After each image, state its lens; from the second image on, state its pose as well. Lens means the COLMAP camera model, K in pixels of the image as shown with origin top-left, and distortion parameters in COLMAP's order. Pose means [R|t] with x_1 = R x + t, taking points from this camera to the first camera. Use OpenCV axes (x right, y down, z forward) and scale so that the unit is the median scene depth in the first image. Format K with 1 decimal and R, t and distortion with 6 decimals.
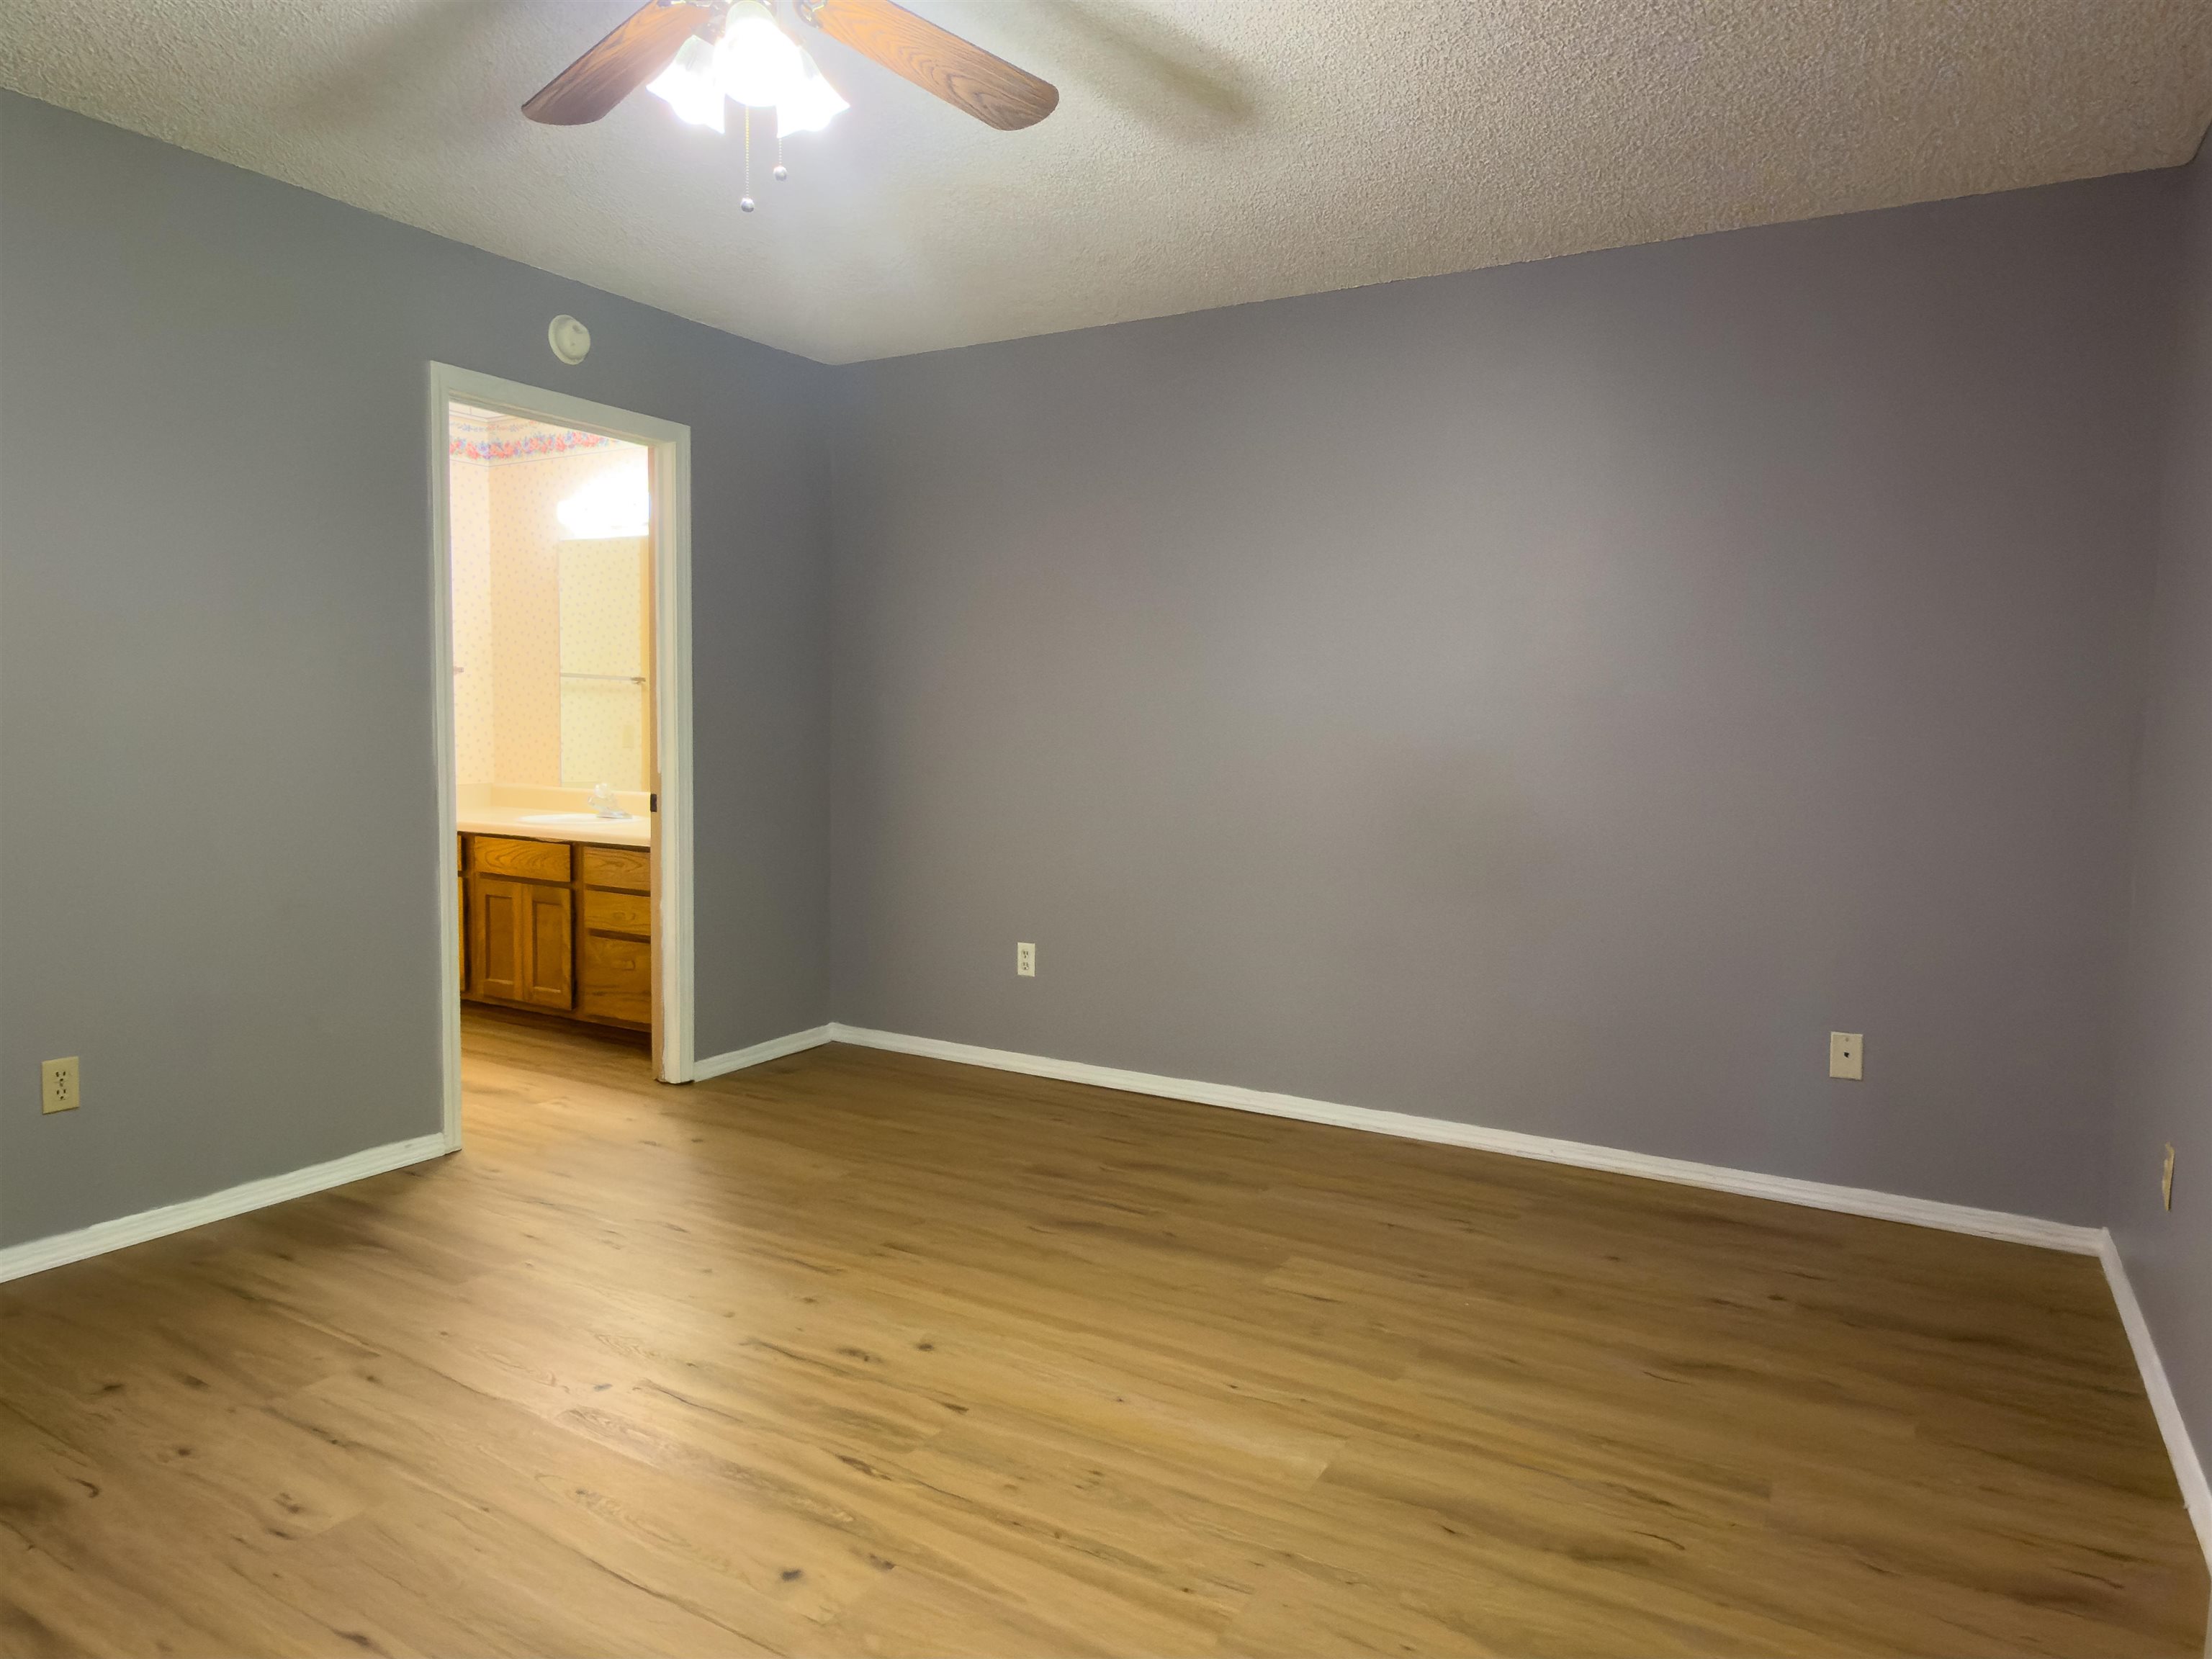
lens RADIAL K [[1340.3, 0, 1104.8], [0, 1340.3, 838.7], [0, 0, 1]] dist [0.005077, -0.002854]
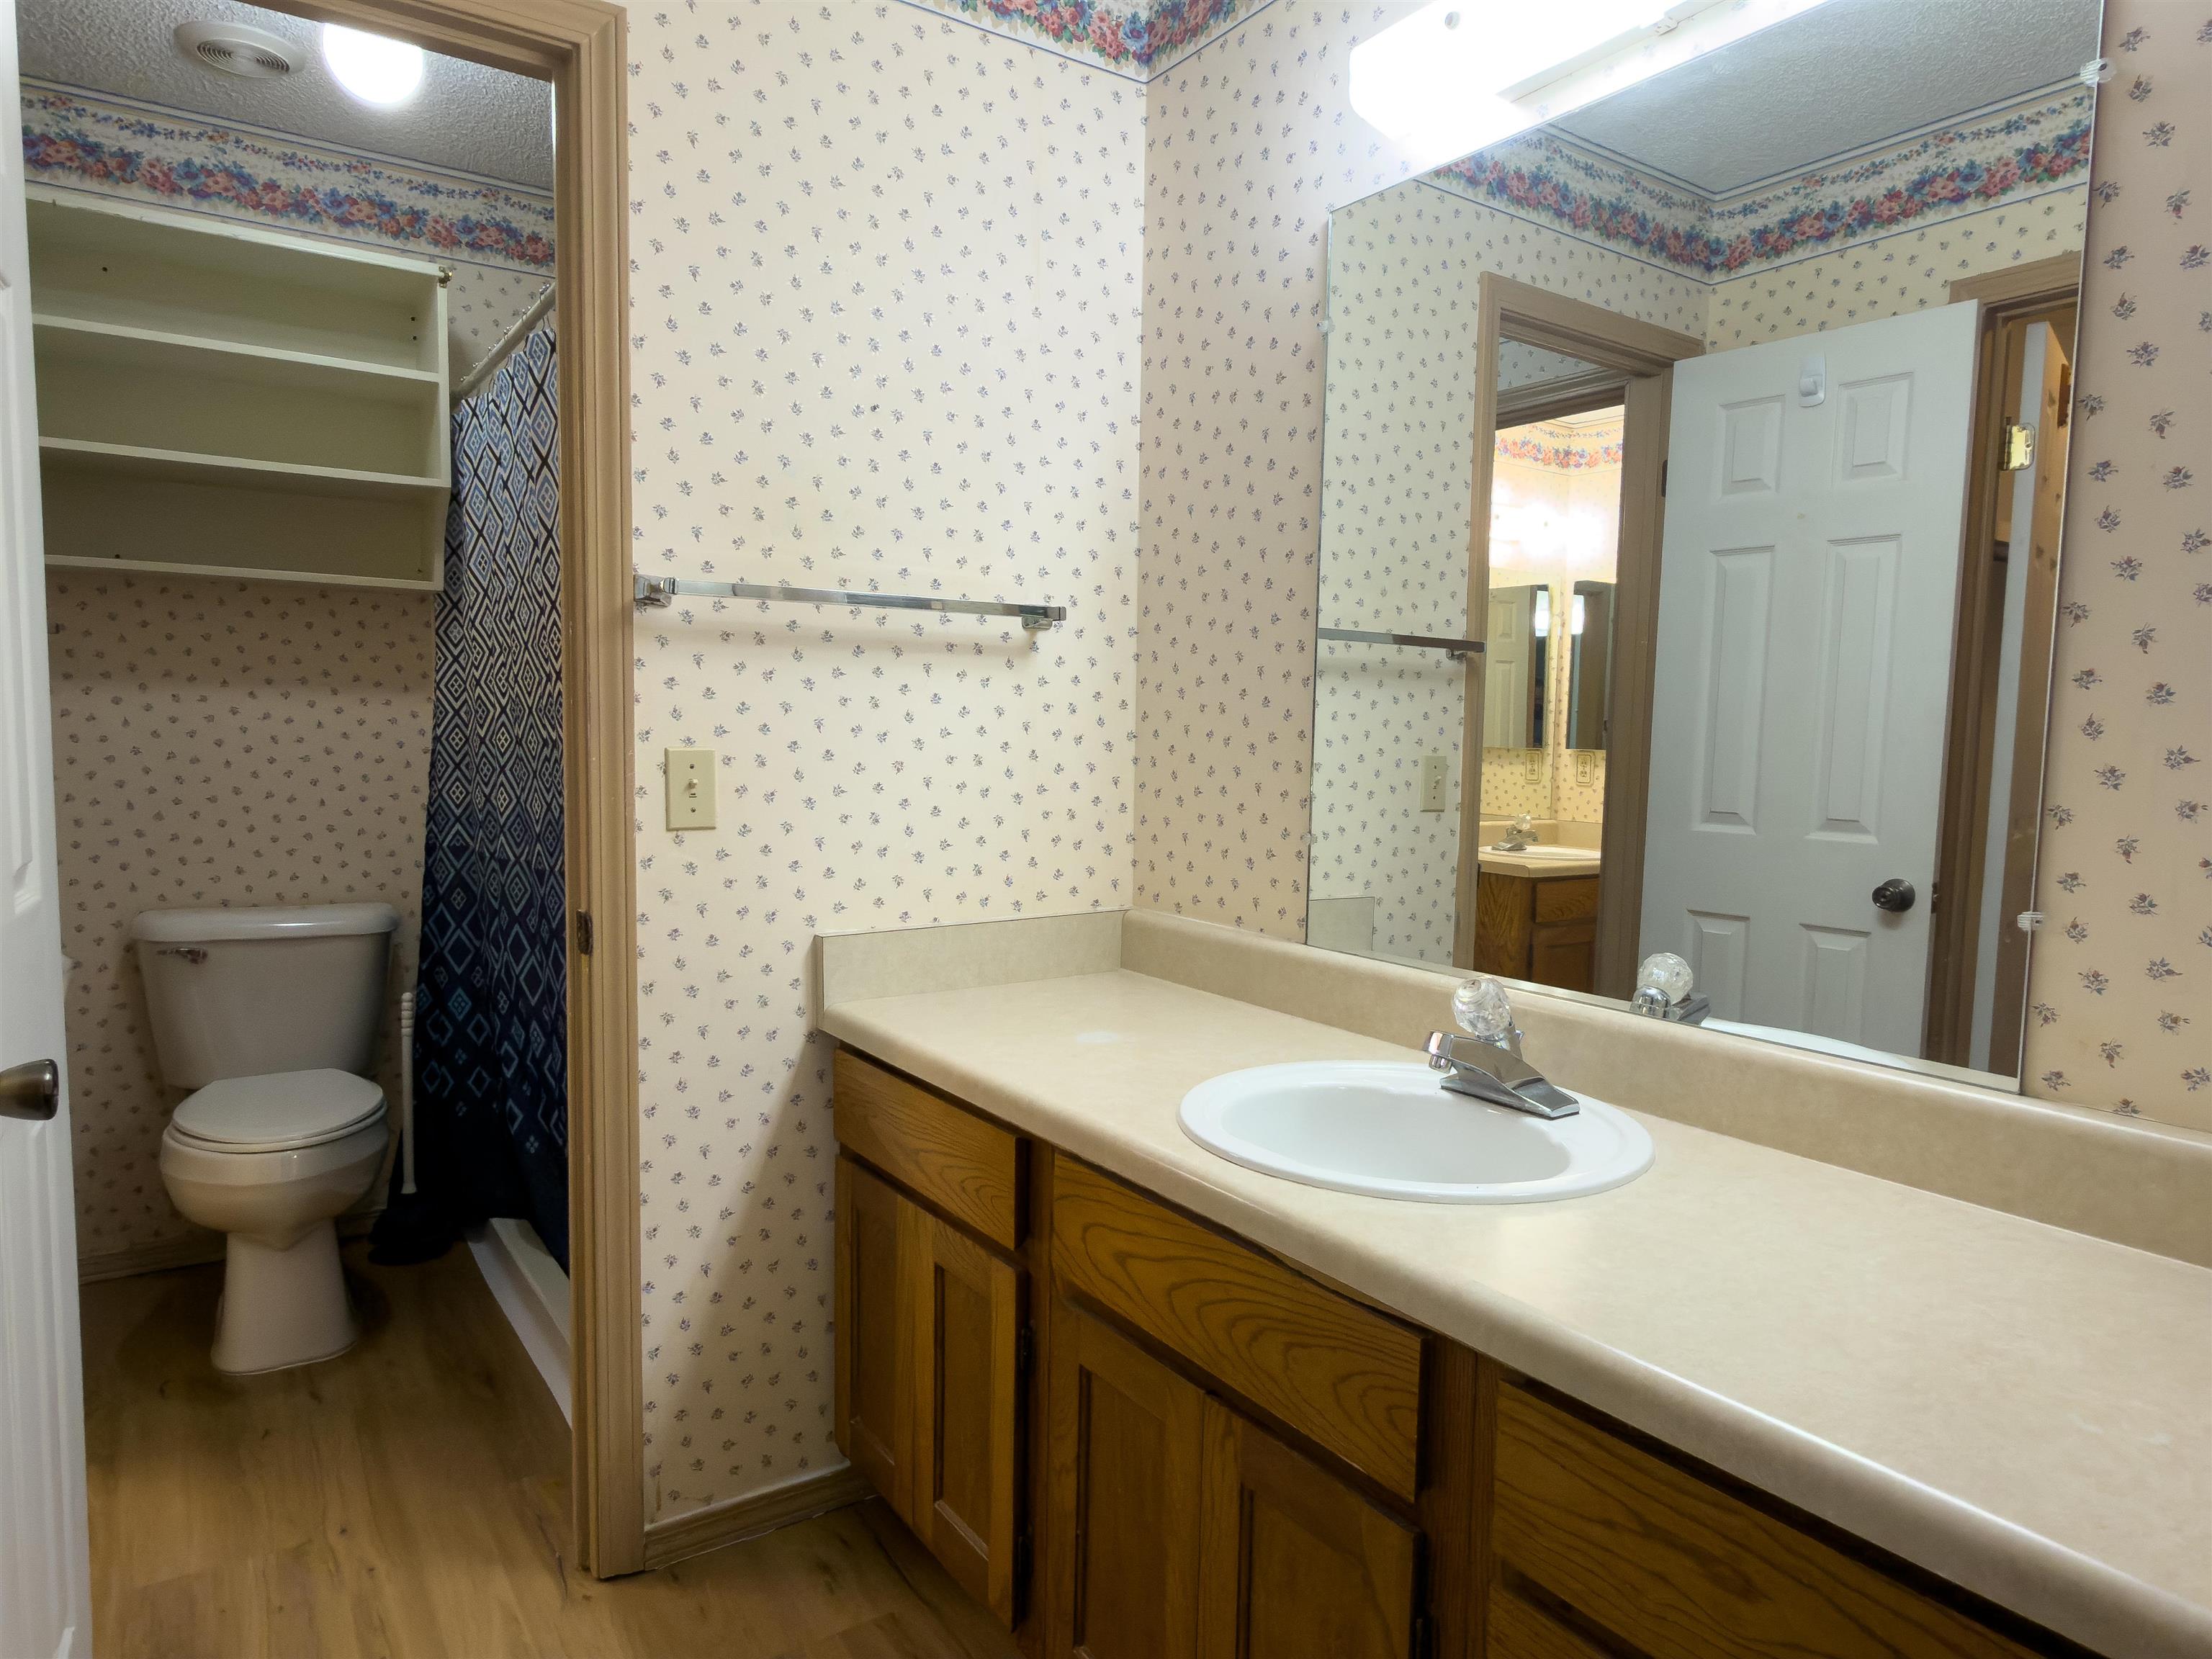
lens RADIAL K [[1340.3, 0, 1102.9], [0, 1340.3, 832.5], [0, 0, 1]] dist [0.005077, -0.002854]
pose [[0.895349, 0.027084, -0.444541, -0.300151], [-0.035019, 0.999340, -0.009647, -0.061185], [0.443986, 0.024205, 0.895706, 0.669768]]
